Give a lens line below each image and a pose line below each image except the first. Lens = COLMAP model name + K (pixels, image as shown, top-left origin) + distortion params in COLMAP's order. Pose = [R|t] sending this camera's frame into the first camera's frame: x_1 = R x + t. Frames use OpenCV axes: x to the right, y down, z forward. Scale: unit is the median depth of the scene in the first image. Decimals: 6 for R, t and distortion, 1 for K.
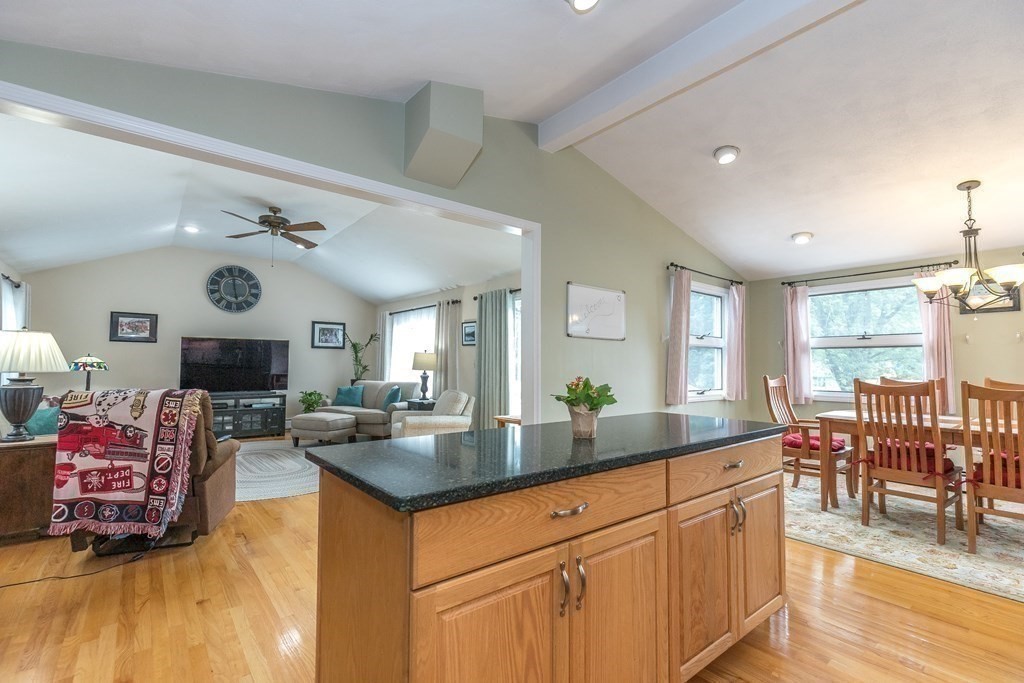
lens RADIAL K [[463.0, 0, 509.8], [0, 463.0, 343.4], [0, 0, 1]] dist [0.009333, -0.002162]
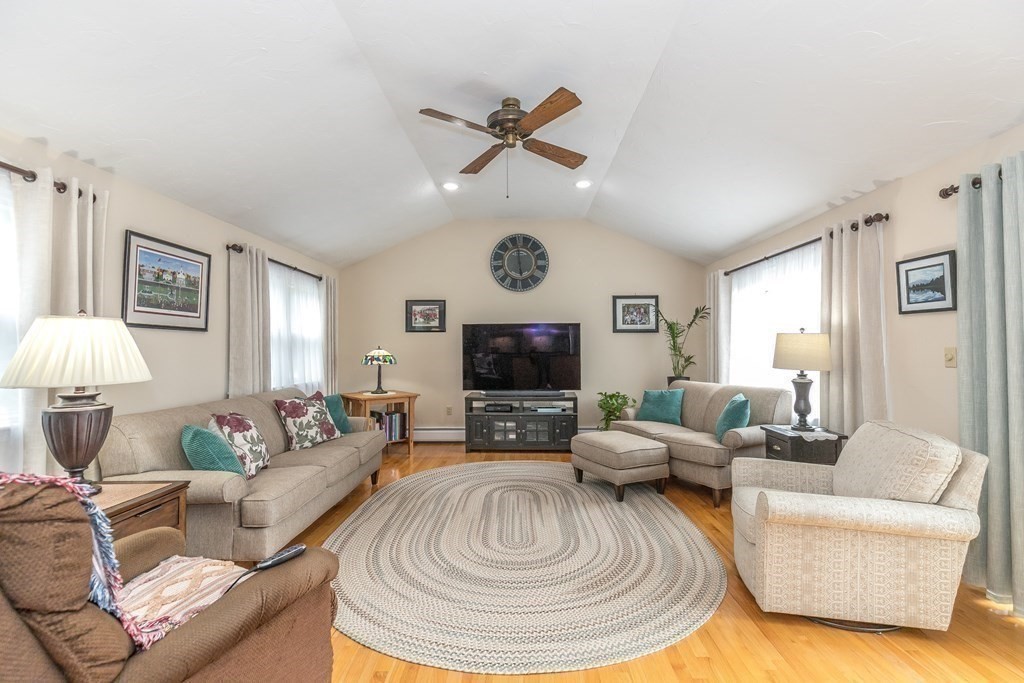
lens RADIAL K [[463.0, 0, 513.1], [0, 463.0, 336.6], [0, 0, 1]] dist [0.009333, -0.002162]
pose [[0.766178, -0.028180, -0.642010, -0.095778], [0.039824, 0.999200, 0.003667, 0.008943], [0.641393, -0.028377, 0.766687, 0.405540]]
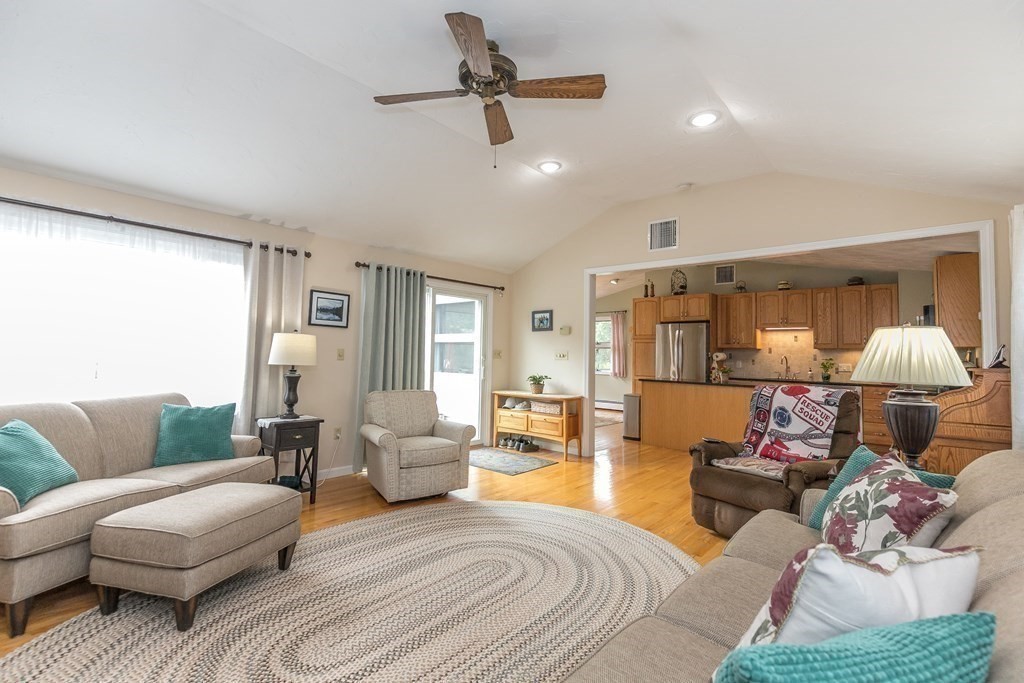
lens RADIAL K [[463.0, 0, 522.0], [0, 463.0, 338.4], [0, 0, 1]] dist [0.009333, -0.002162]
pose [[-0.189085, 0.025053, 0.981641, -0.746782], [-0.066436, 0.997058, -0.038243, 0.026436], [-0.979711, -0.072447, -0.186864, 0.786682]]
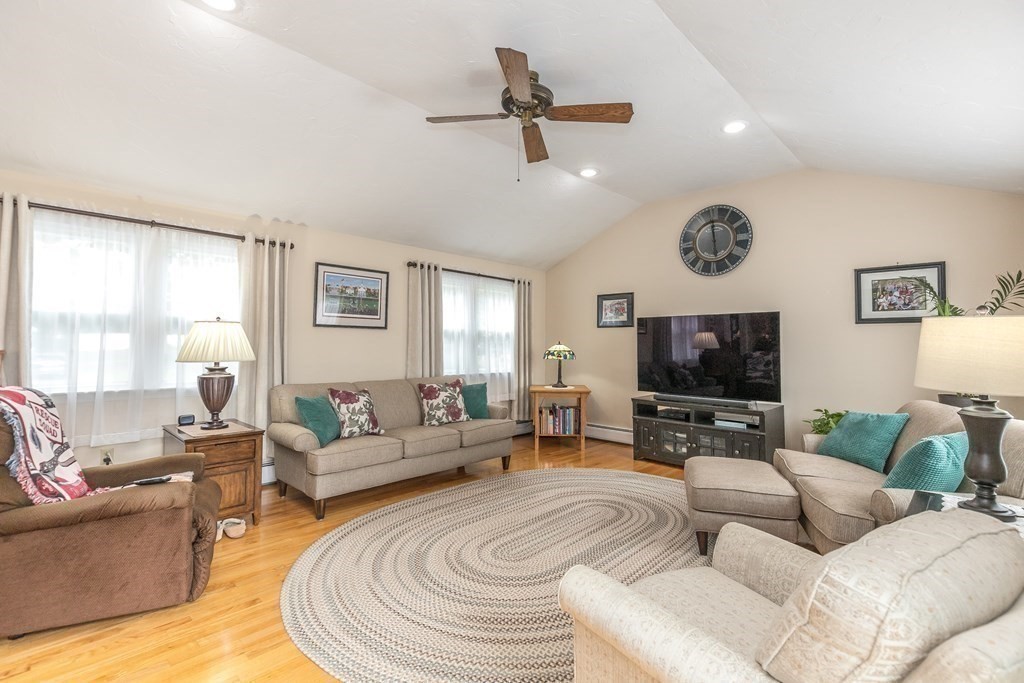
lens RADIAL K [[463.0, 0, 519.0], [0, 463.0, 332.6], [0, 0, 1]] dist [0.009333, -0.002162]
pose [[0.129711, -0.033495, -0.990986, 0.023924], [0.038302, 0.998853, -0.028748, 0.024209], [0.990812, -0.034227, 0.130845, 0.689998]]
